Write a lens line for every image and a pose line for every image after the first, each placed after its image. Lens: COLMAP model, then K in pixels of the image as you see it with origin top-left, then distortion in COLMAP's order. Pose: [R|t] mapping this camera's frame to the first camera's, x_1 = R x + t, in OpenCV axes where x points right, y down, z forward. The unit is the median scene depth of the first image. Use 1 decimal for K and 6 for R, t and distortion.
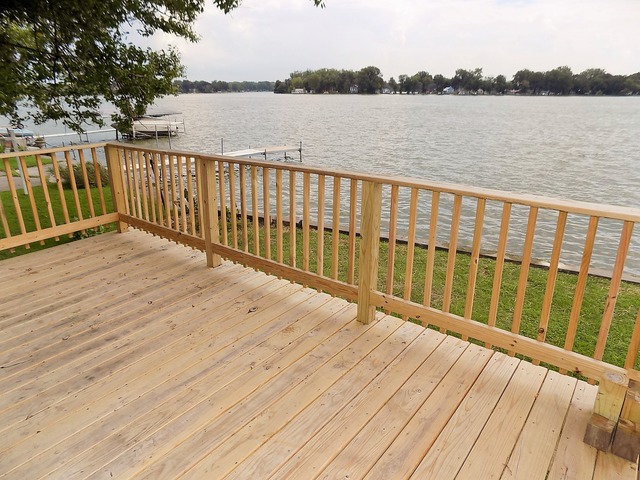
lens RADIAL K [[438.6, 0, 320.2], [0, 438.6, 232.6], [0, 0, 1]] dist [-0.067961, 0.069547]
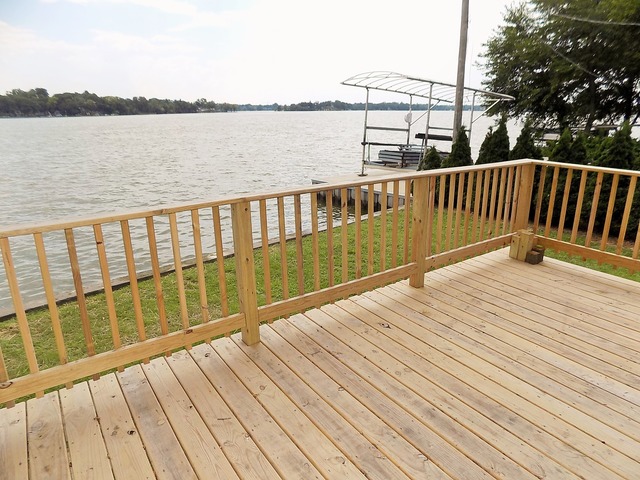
lens RADIAL K [[438.6, 0, 320.2], [0, 438.6, 232.6], [0, 0, 1]] dist [-0.067961, 0.069547]
pose [[0.306543, -0.267017, 0.913637, -0.728611], [0.308500, 0.935907, 0.170018, -0.165003], [-0.900477, 0.229740, 0.369271, 0.485735]]
